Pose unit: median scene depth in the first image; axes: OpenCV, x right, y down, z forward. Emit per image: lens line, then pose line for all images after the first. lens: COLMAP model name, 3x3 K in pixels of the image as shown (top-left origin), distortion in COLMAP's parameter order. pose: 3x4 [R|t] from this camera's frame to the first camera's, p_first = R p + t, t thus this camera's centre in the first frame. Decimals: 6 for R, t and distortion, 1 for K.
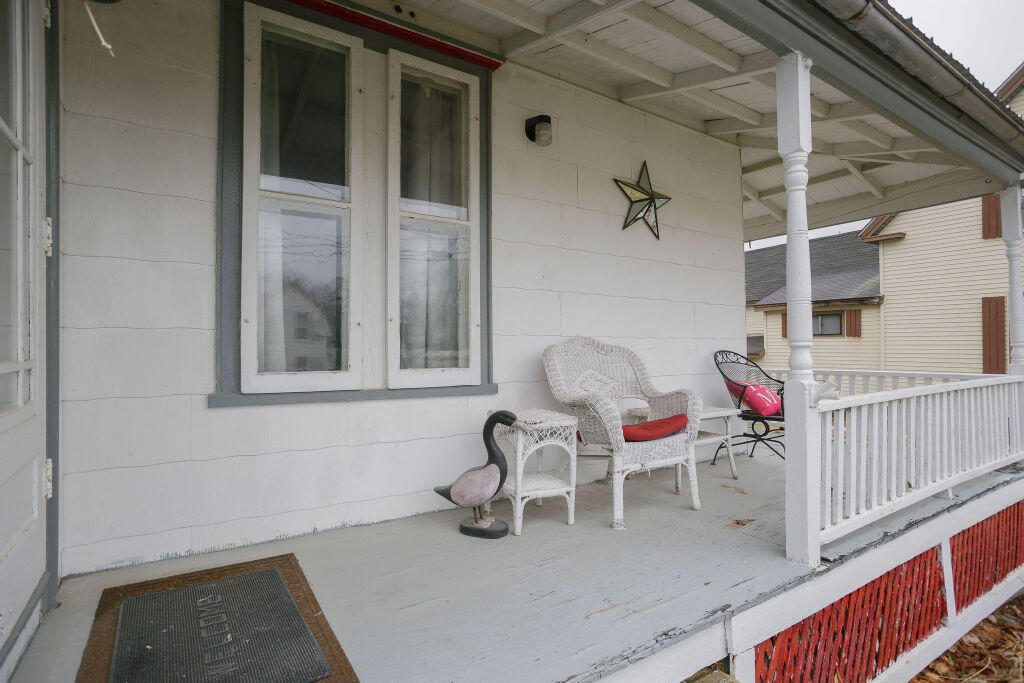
lens RADIAL K [[494.5, 0, 513.7], [0, 494.5, 336.0], [0, 0, 1]] dist [-0.040687, 0.028264]
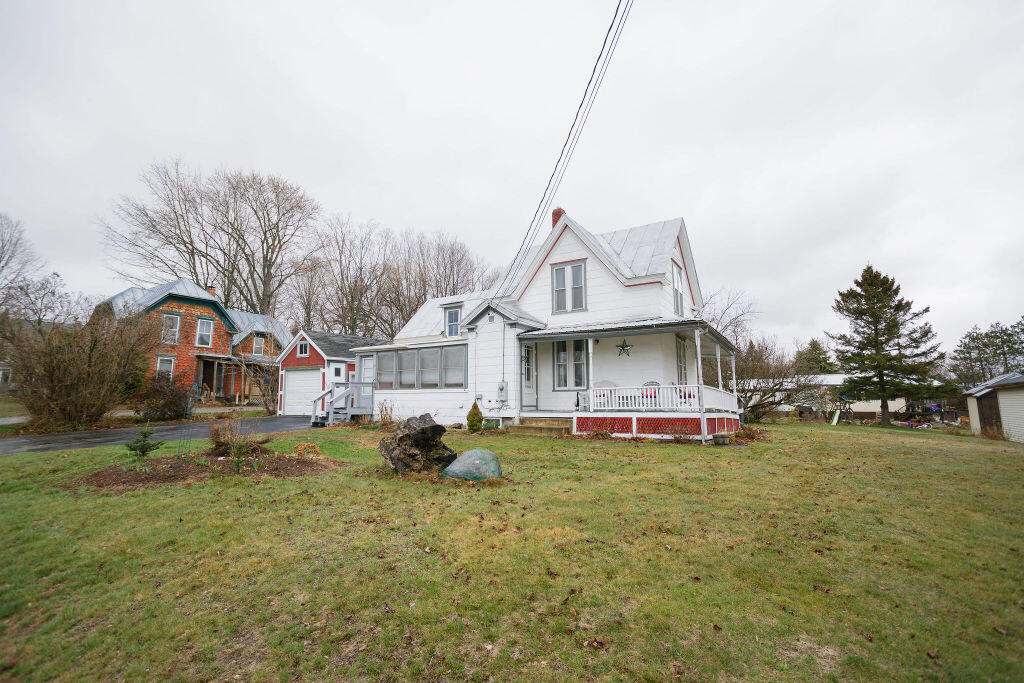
lens RADIAL K [[494.5, 0, 513.7], [0, 494.5, 336.0], [0, 0, 1]] dist [-0.040687, 0.028264]
pose [[0.410551, -0.127323, -0.902905, 5.658092], [0.019192, 0.991190, -0.131047, 0.253865], [0.911636, 0.036473, 0.409377, -2.521100]]
